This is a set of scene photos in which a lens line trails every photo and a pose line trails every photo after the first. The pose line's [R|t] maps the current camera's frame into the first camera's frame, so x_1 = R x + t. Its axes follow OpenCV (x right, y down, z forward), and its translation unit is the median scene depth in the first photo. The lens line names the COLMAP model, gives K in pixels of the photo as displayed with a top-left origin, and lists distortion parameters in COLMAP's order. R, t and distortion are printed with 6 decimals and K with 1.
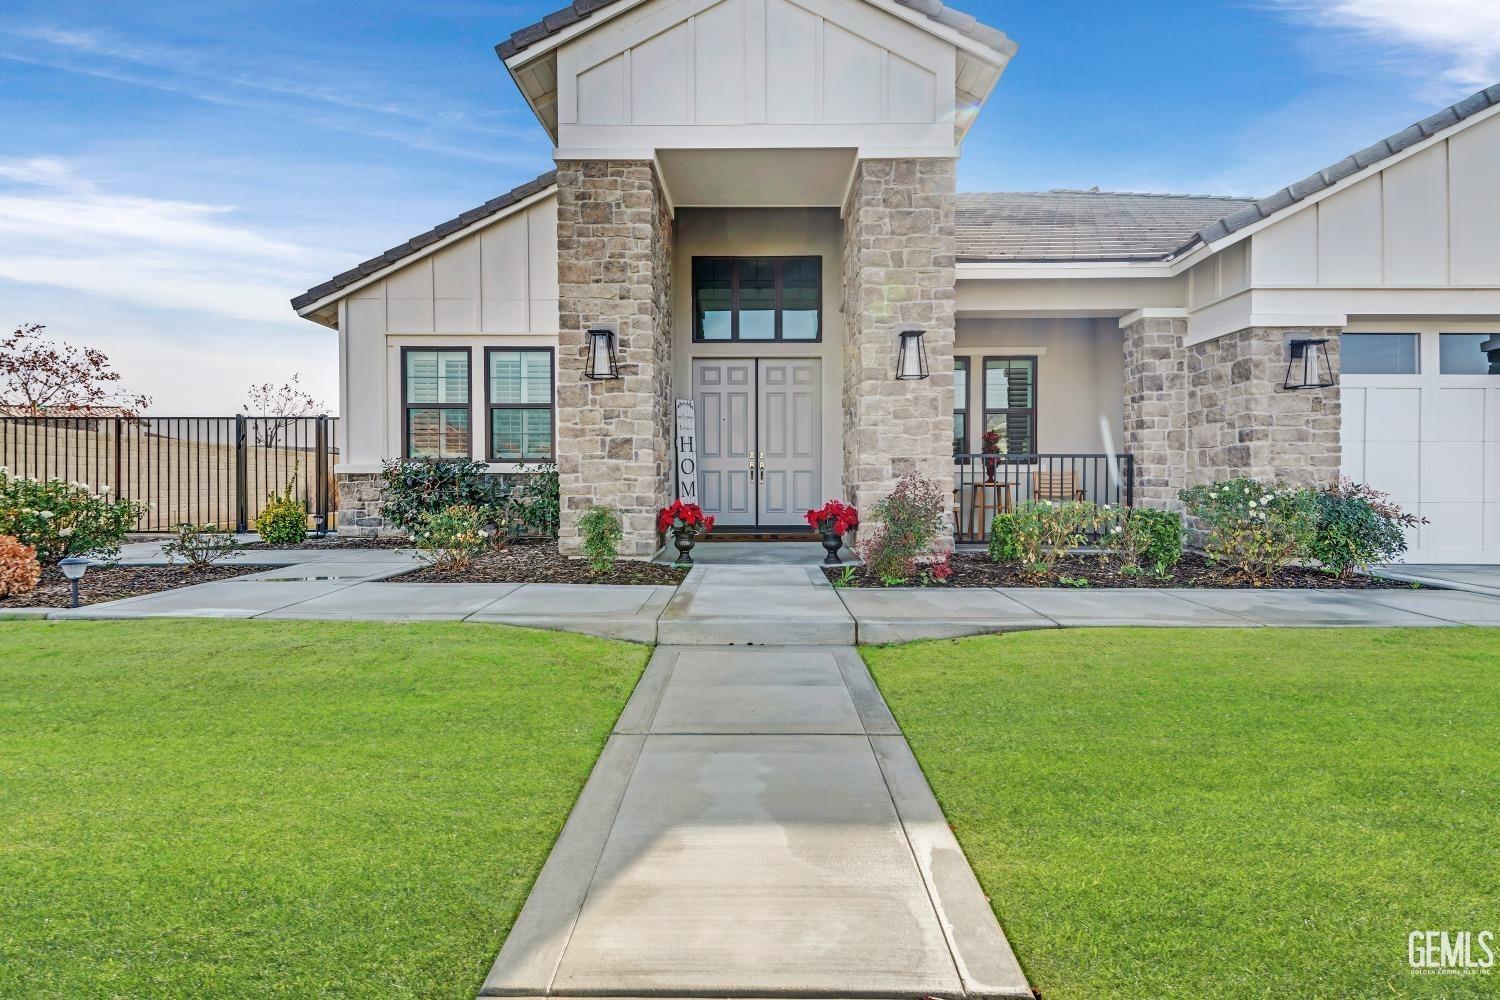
lens RADIAL K [[688.8, 0, 755.9], [0, 688.8, 488.7], [0, 0, 1]] dist [0.030856, -0.018234]
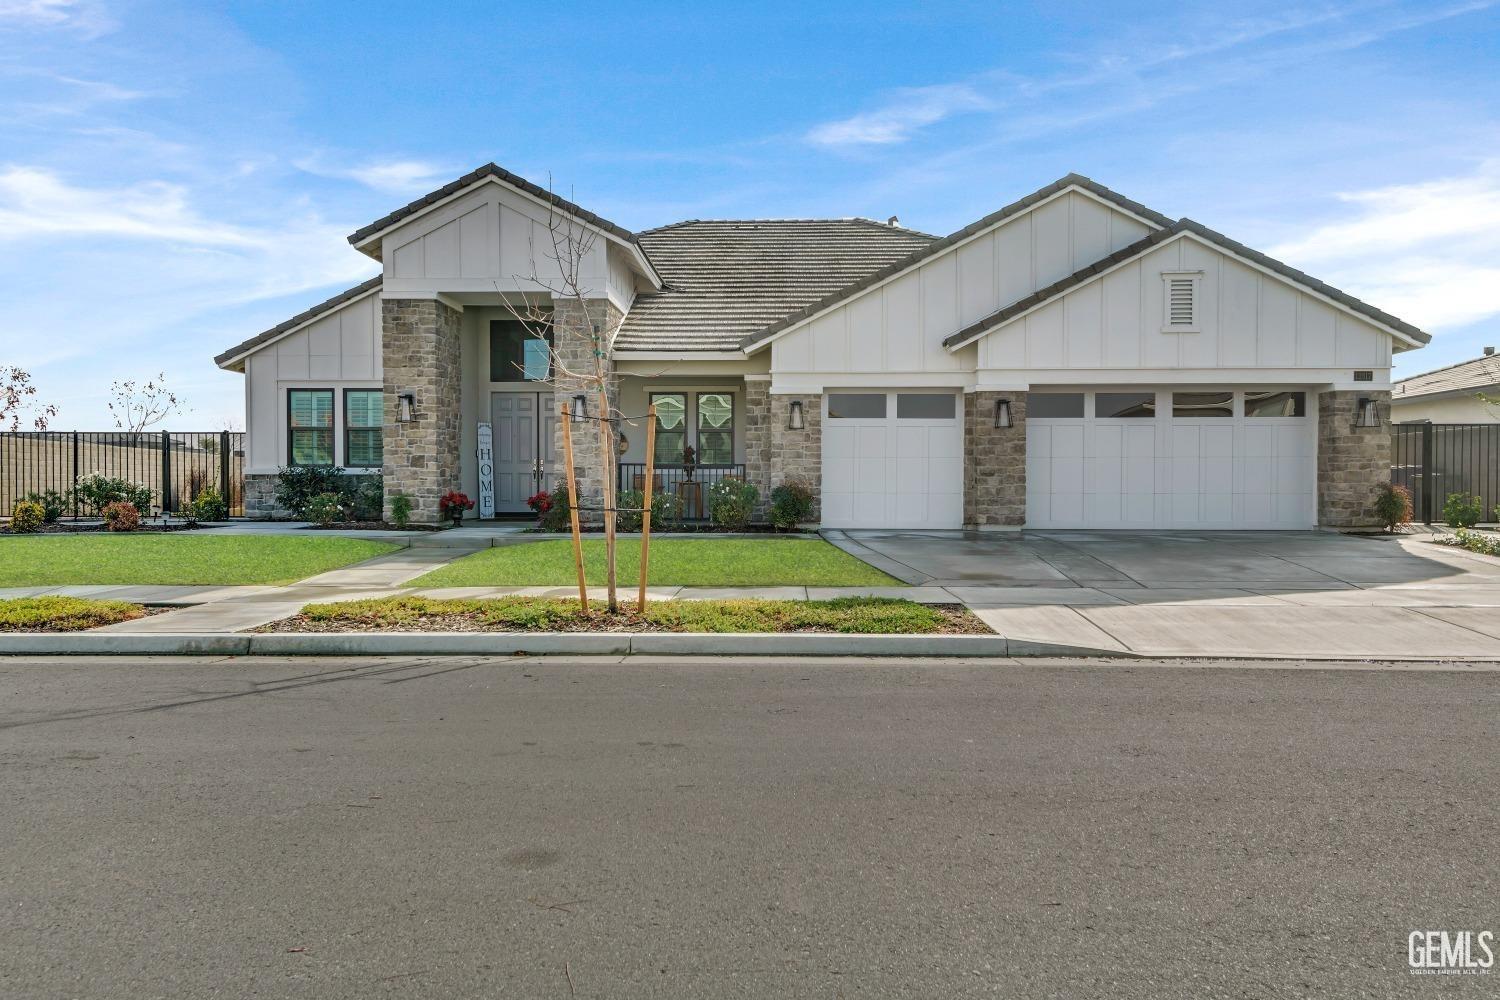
lens RADIAL K [[1078.0, 0, 750.0], [0, 1078.0, 500.0], [0, 0, 1]] dist [0.034096, -0.001486]
pose [[0.999632, 0.002602, -0.027018, 0.564756], [-0.002451, 0.999981, 0.005594, 0.017910], [0.027032, -0.005526, 0.999619, -1.351059]]
